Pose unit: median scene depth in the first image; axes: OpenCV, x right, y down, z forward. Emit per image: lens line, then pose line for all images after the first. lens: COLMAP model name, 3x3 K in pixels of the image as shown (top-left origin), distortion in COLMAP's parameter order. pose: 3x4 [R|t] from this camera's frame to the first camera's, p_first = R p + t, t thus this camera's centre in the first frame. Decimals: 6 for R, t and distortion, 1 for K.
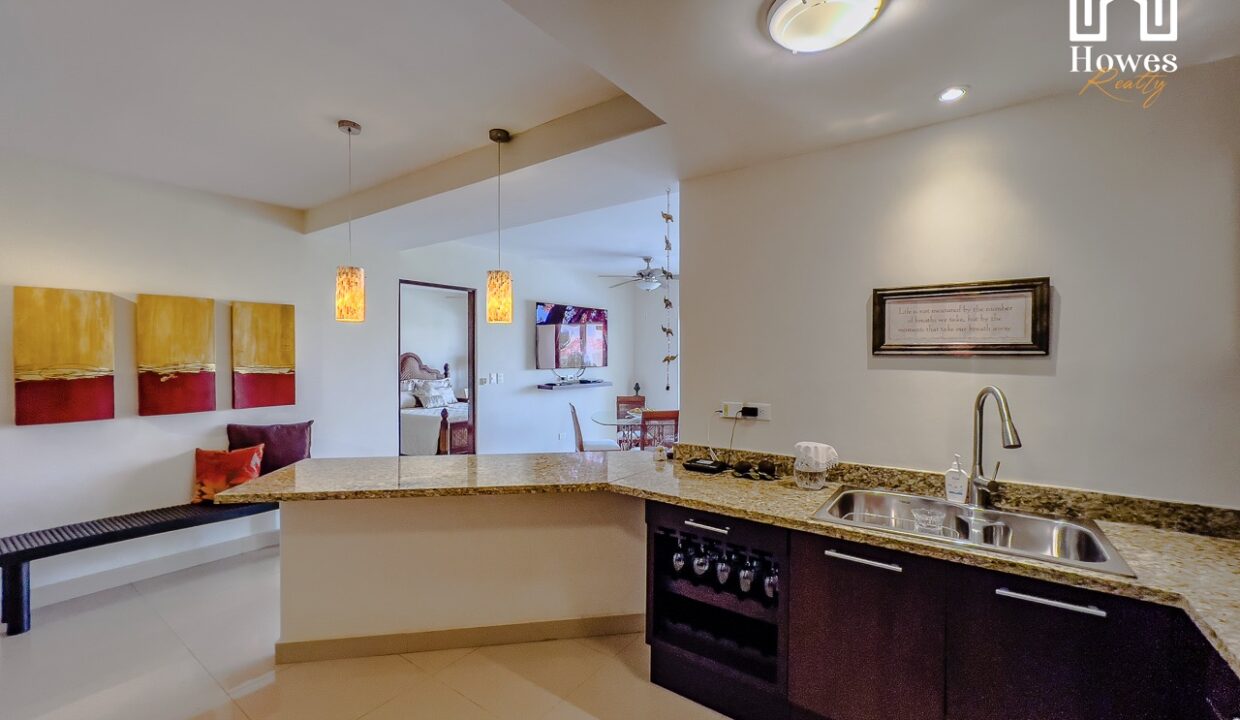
lens RADIAL K [[499.3, 0, 620.0], [0, 499.3, 360.0], [0, 0, 1]] dist [-0.000913, -0.000033]
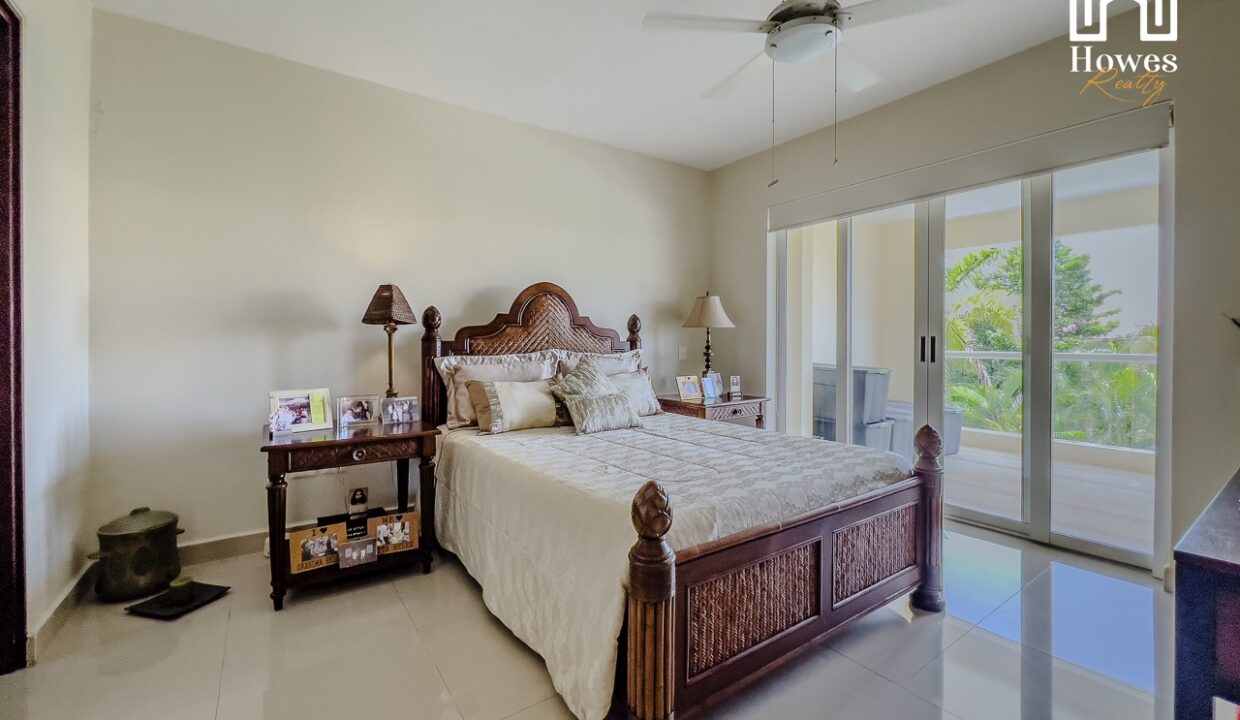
lens RADIAL K [[506.4, 0, 620.0], [0, 506.4, 360.0], [0, 0, 1]] dist [-0.002536, -0.000193]
pose [[0.944299, 0.010915, -0.328907, -0.237358], [-0.003984, 0.999756, 0.021740, 0.037486], [0.329064, -0.019219, 0.944112, 0.646328]]
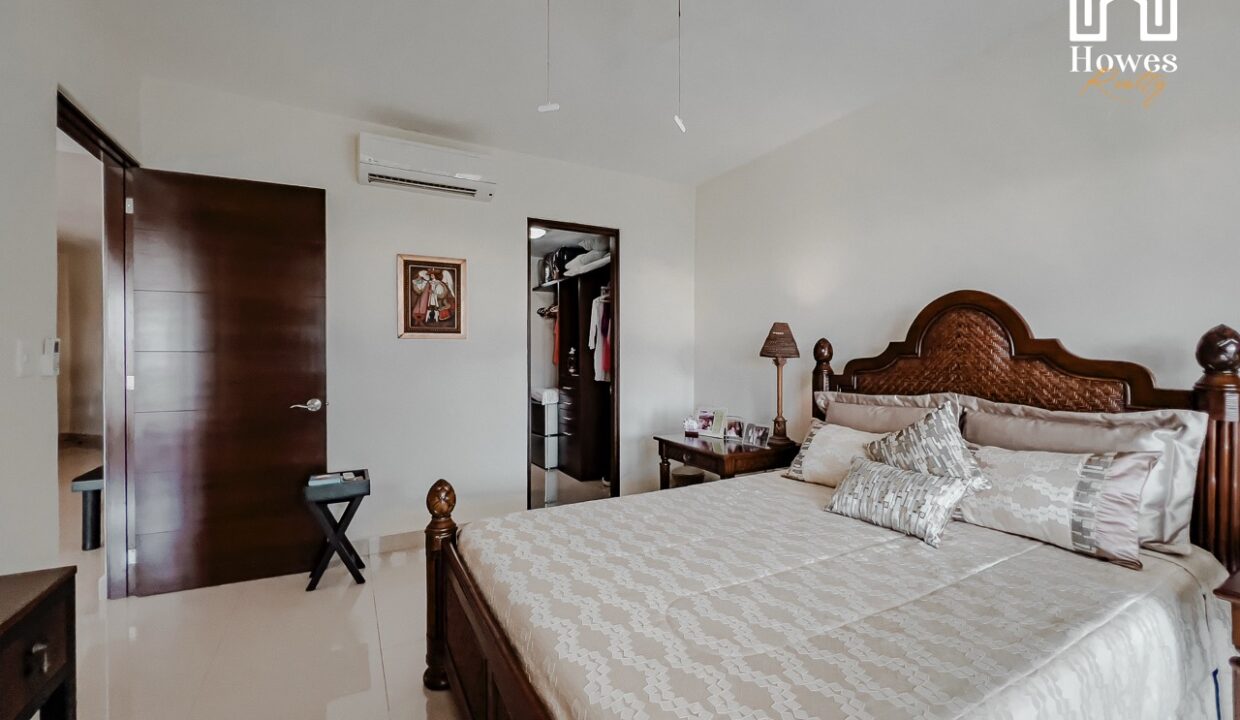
lens RADIAL K [[506.4, 0, 620.0], [0, 506.4, 360.0], [0, 0, 1]] dist [-0.002536, -0.000193]
pose [[-0.417062, 0.011093, -0.908810, -0.111753], [-0.017142, 0.999652, 0.020068, 0.018444], [0.908716, 0.023948, -0.416727, 0.954706]]
